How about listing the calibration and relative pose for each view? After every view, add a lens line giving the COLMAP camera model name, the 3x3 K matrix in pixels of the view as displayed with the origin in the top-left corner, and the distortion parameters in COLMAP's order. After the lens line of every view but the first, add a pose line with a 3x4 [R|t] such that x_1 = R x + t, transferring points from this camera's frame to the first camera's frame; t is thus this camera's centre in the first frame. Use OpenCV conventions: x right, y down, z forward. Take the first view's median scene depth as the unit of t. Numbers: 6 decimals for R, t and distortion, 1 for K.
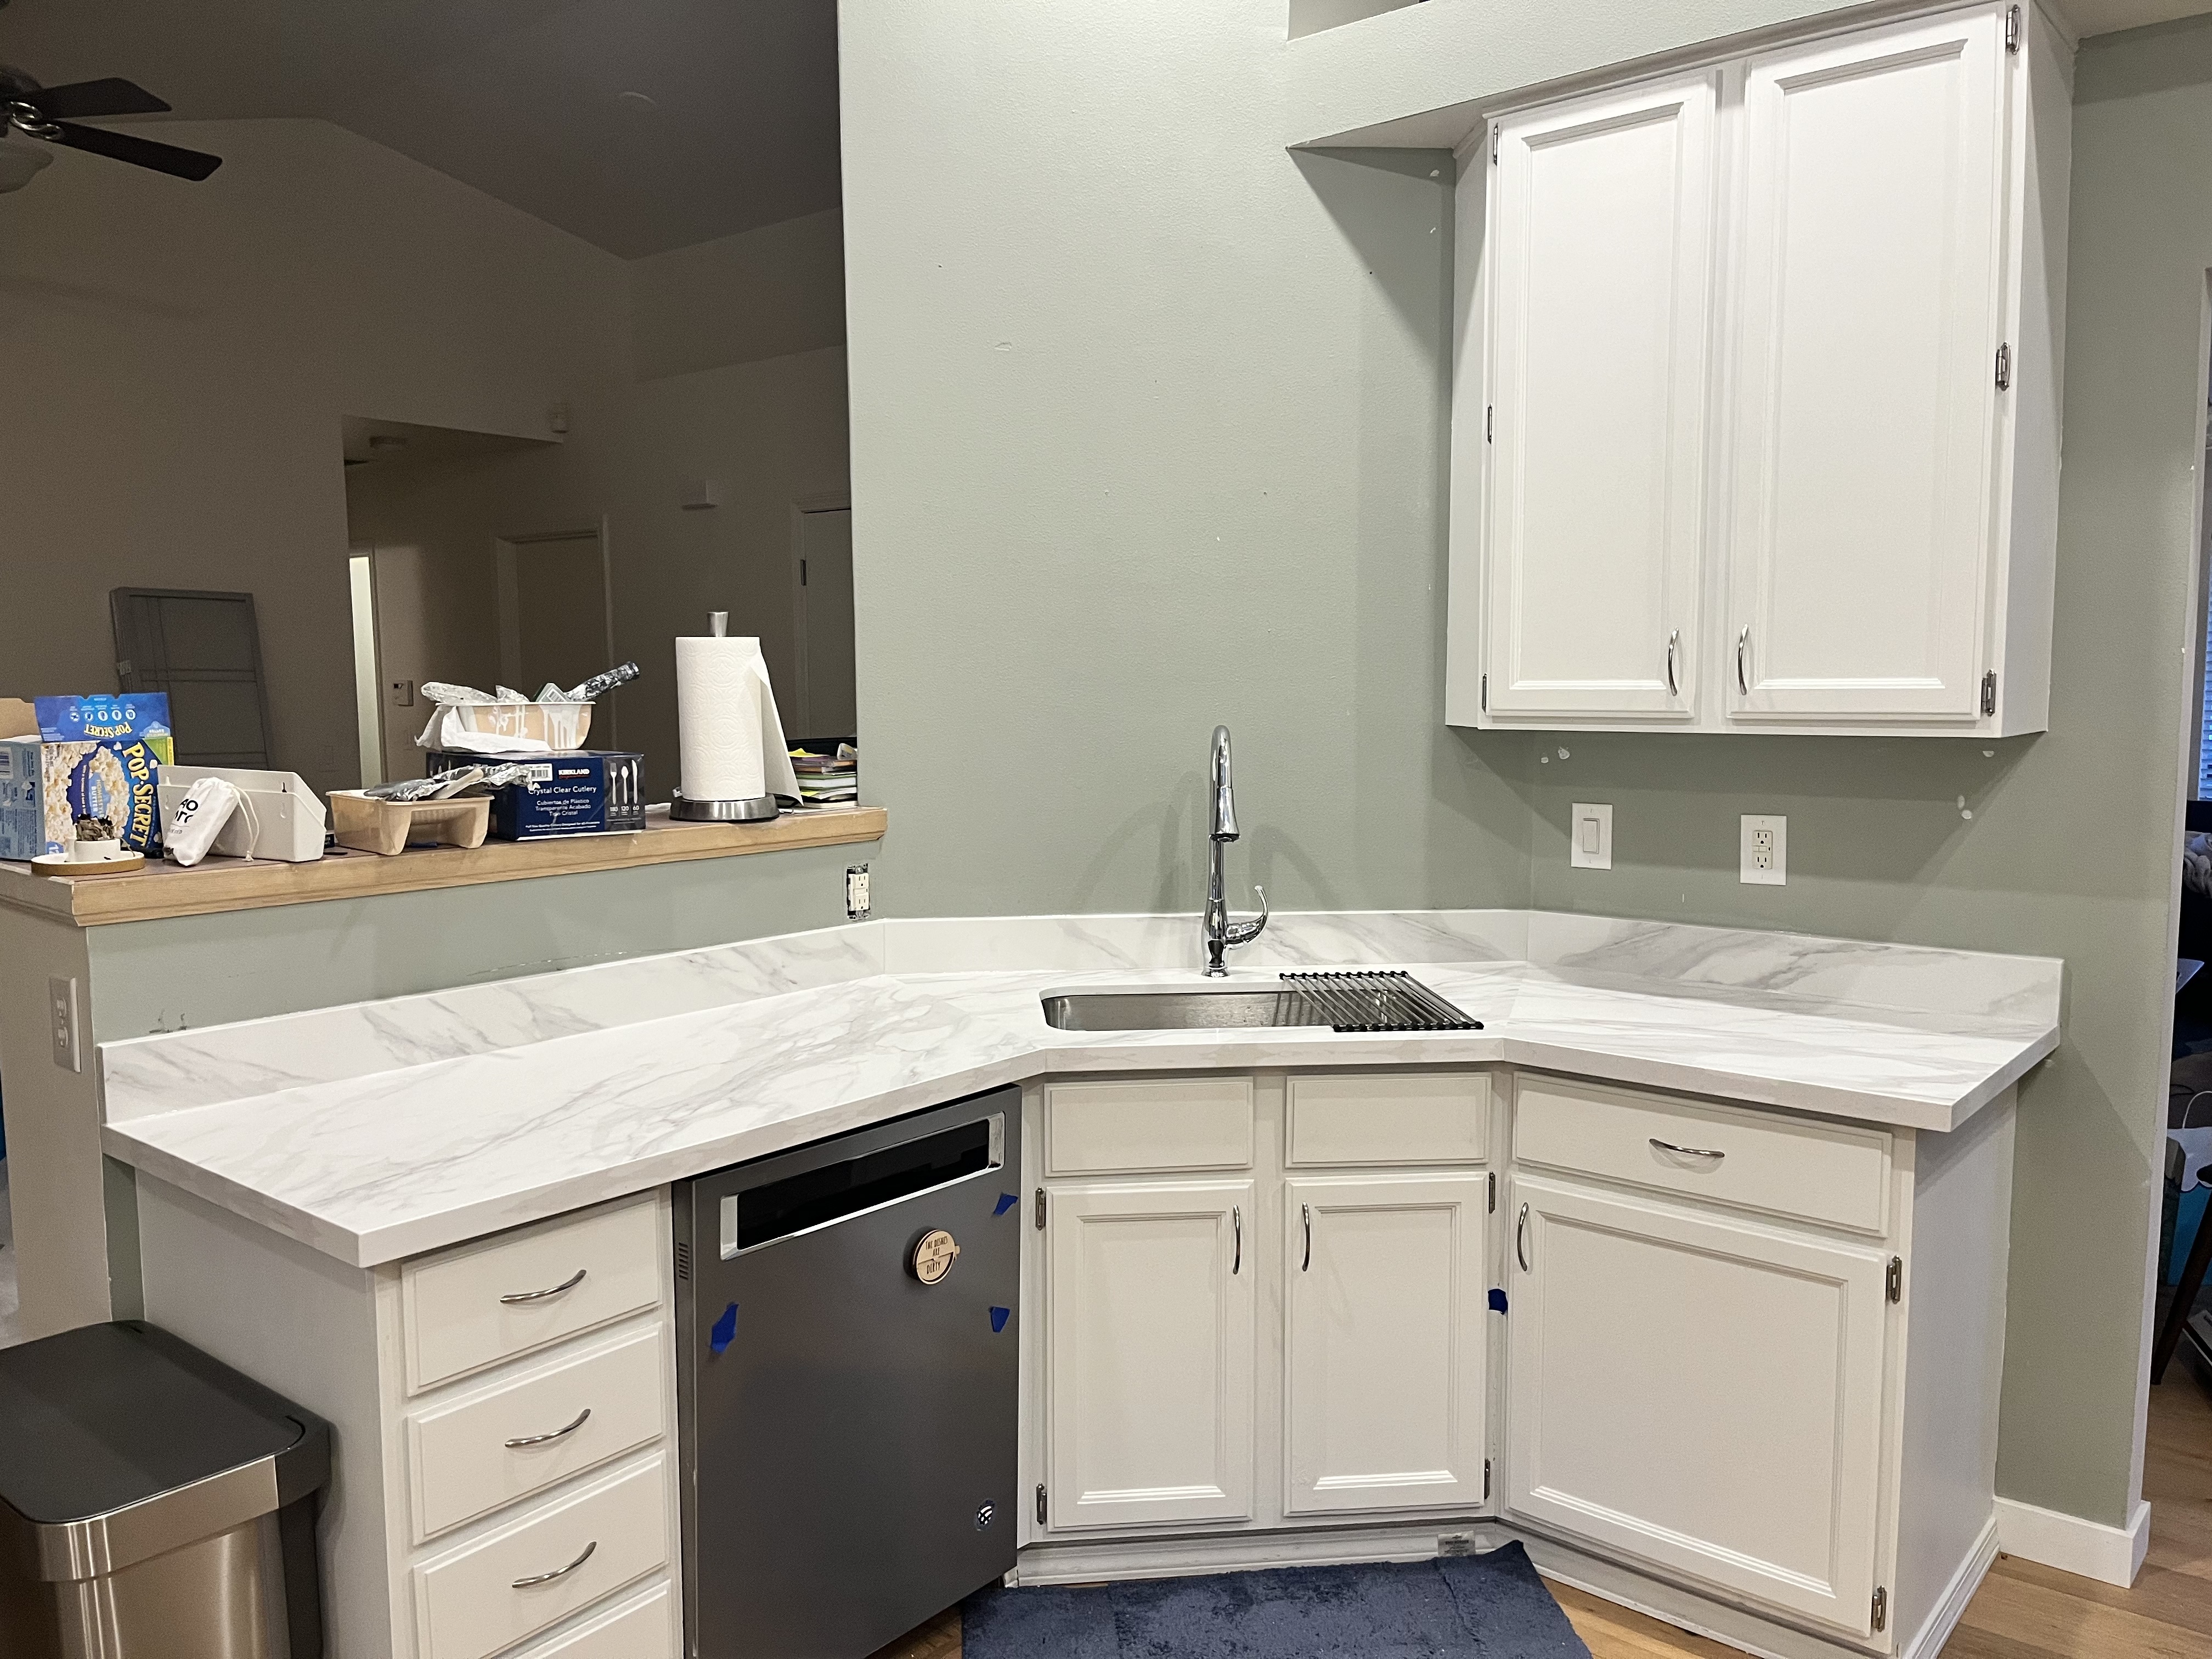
lens RADIAL K [[1663.9, 0, 1094.0], [0, 1663.9, 844.8], [0, 0, 1]] dist [0.002888, -0.016167]
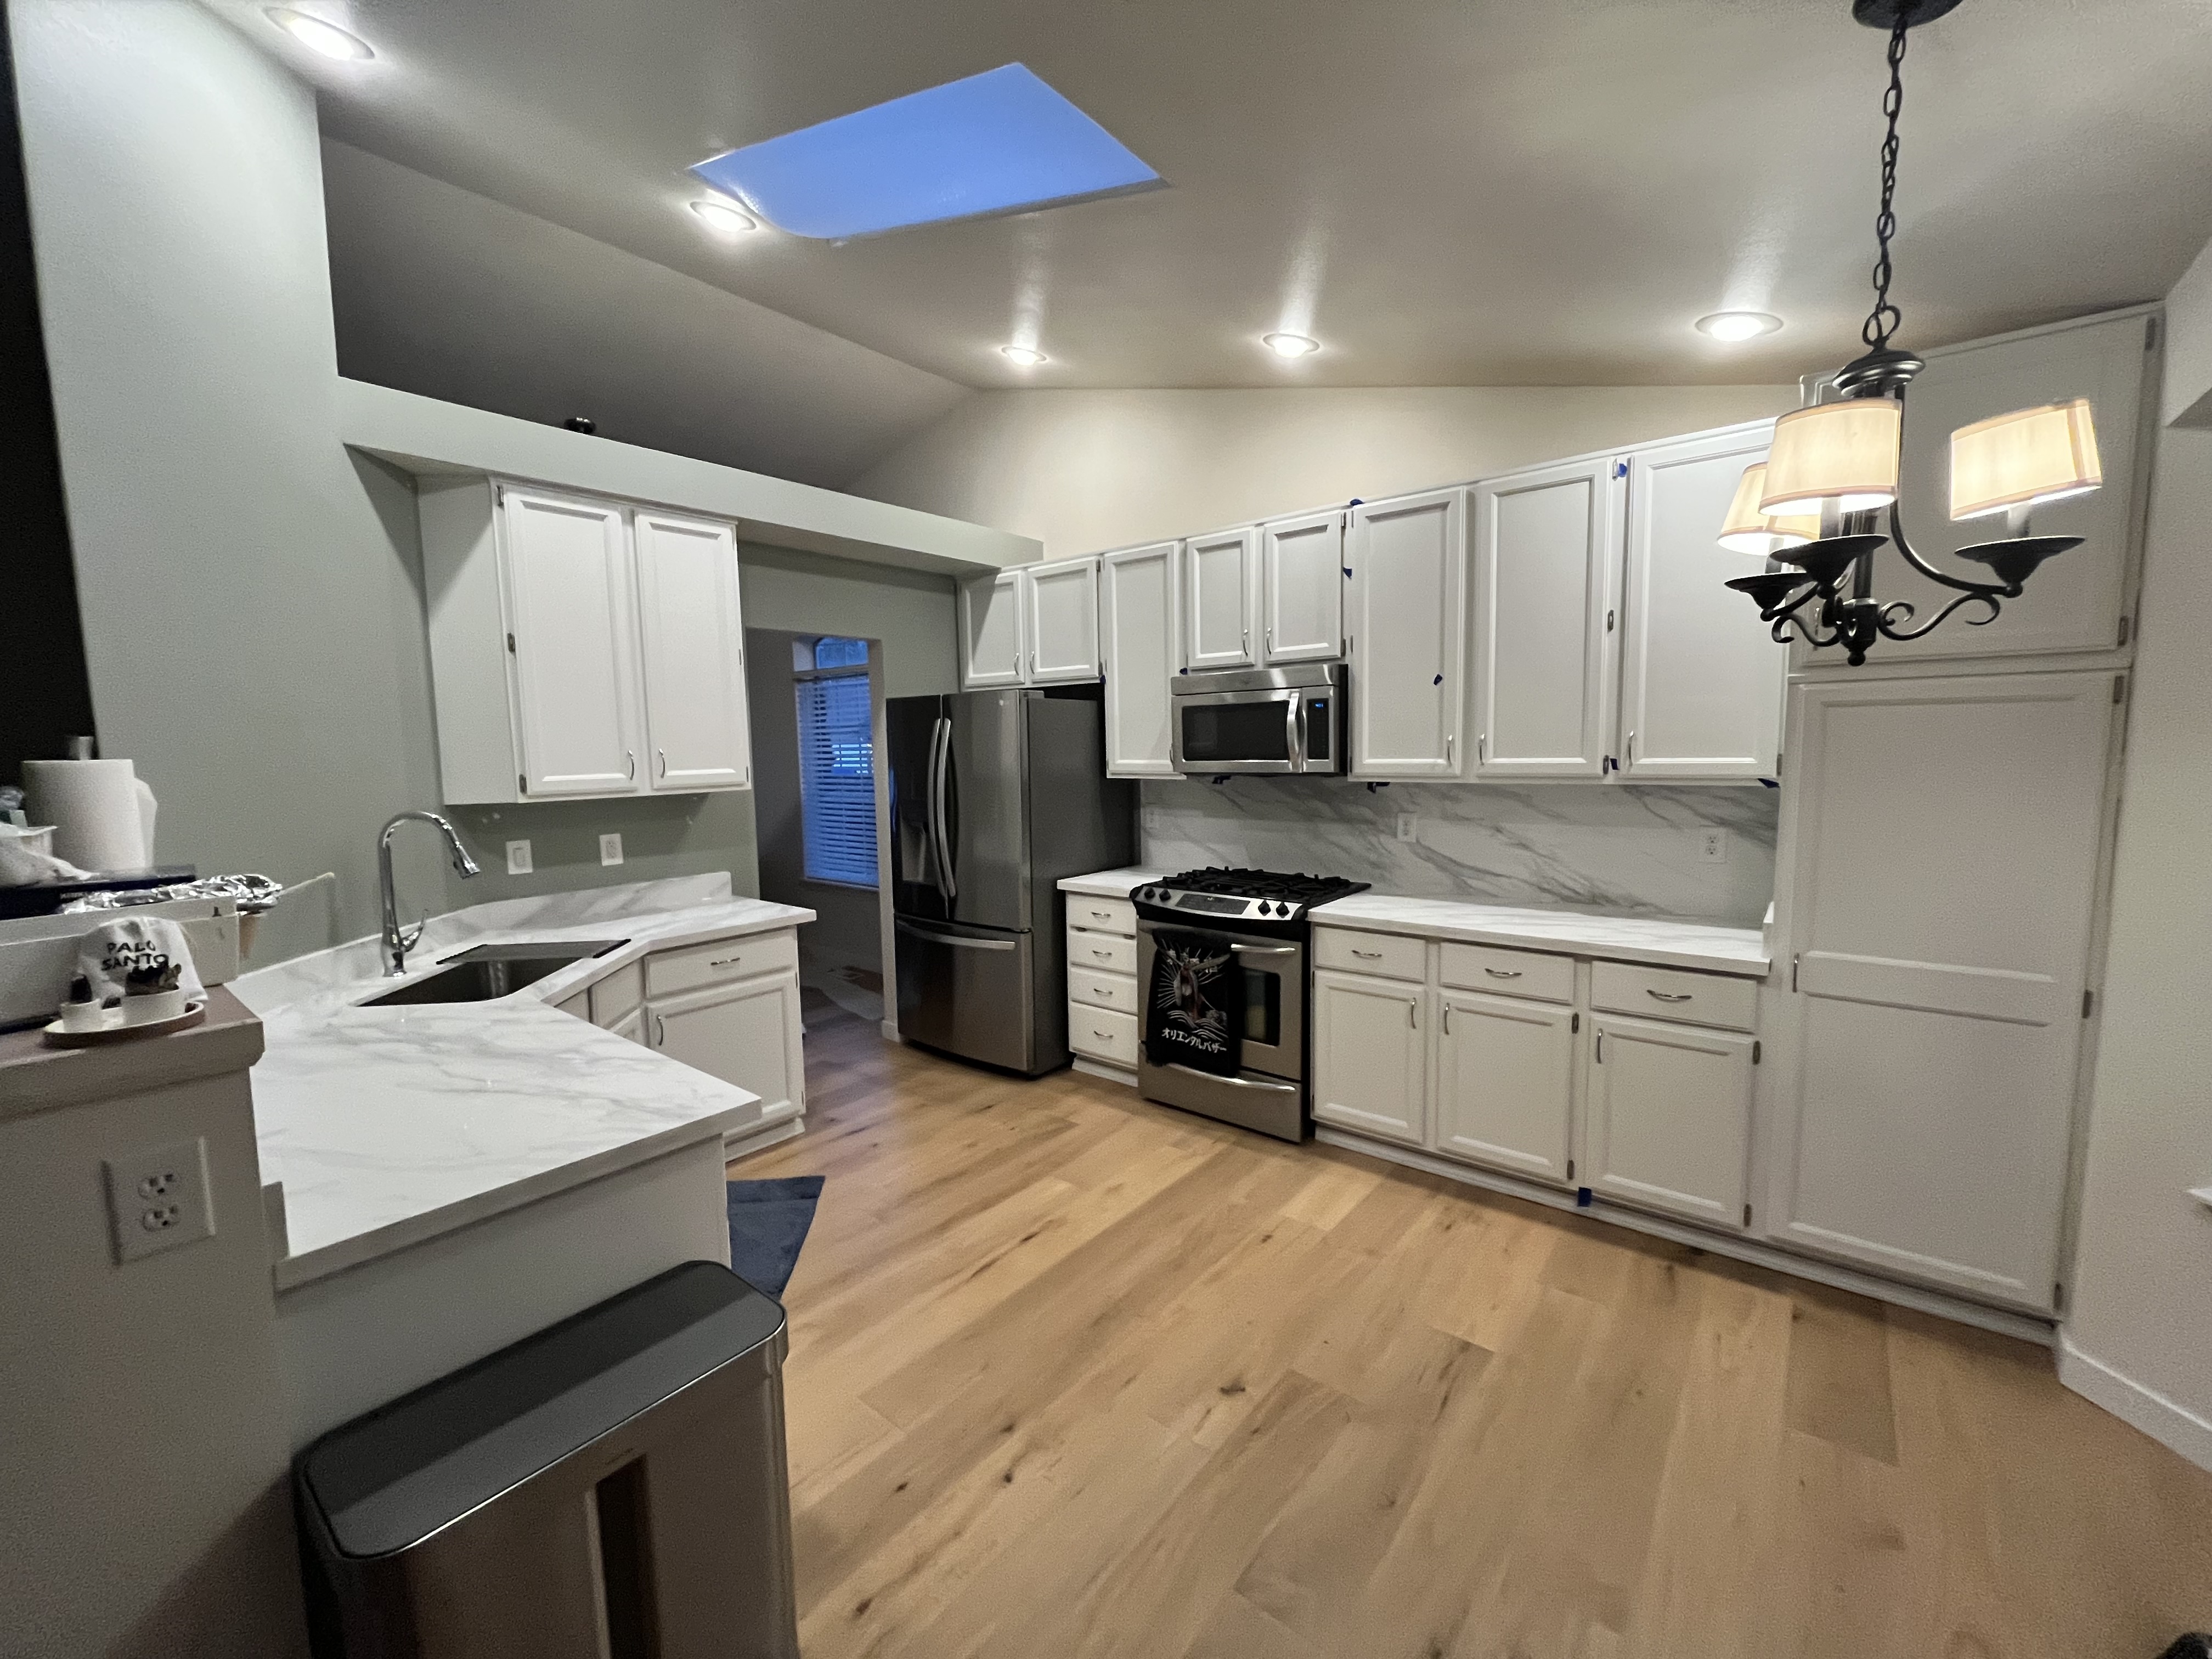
lens RADIAL K [[900.7, 0, 1097.7], [0, 900.7, 827.7], [0, 0, 1]] dist [0.000547, -0.000106]
pose [[-0.011224, -0.087732, 0.996081, -0.895617], [0.124307, 0.988294, 0.088447, -0.057778], [-0.992180, 0.124813, -0.000187, 0.399835]]
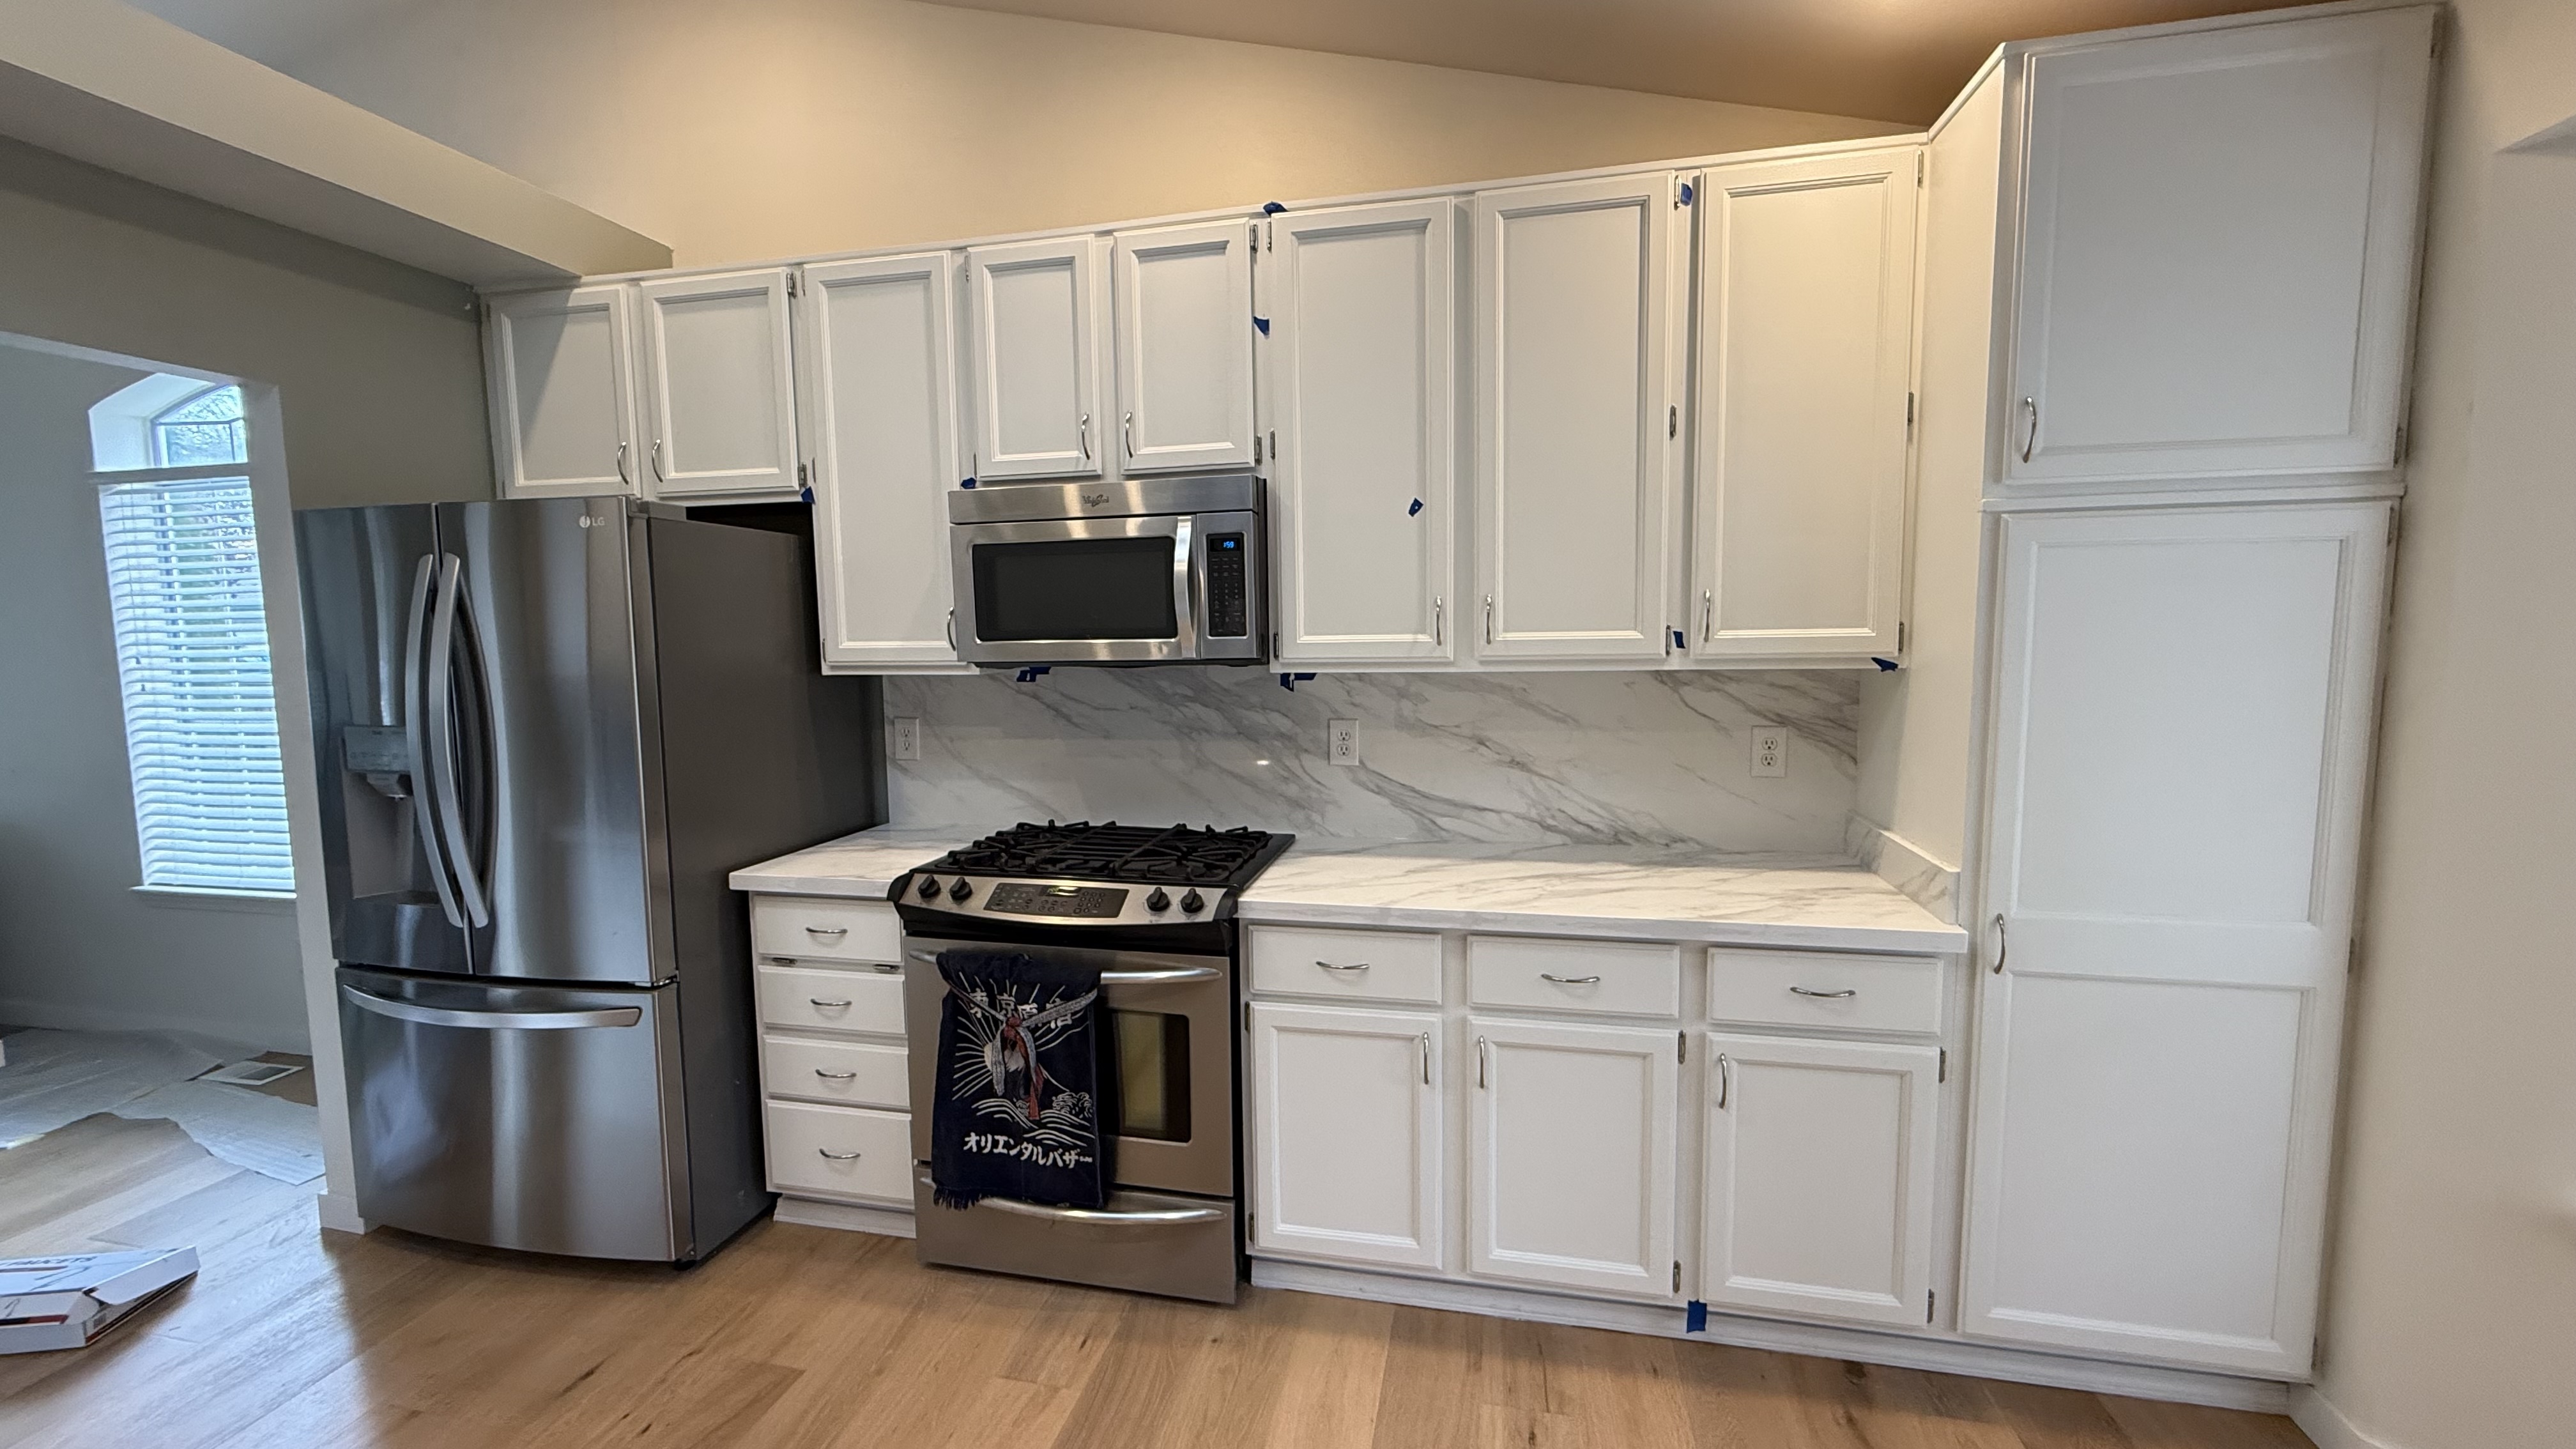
lens RADIAL K [[1092.2, 0, 1315.7], [0, 1092.2, 718.3], [0, 0, 1]] dist [-0.001865, 0.000224]
pose [[-0.460196, -0.065488, 0.885399, -0.452918], [0.112021, 0.985022, 0.131081, -0.045518], [-0.880722, 0.159506, -0.445968, 0.431953]]
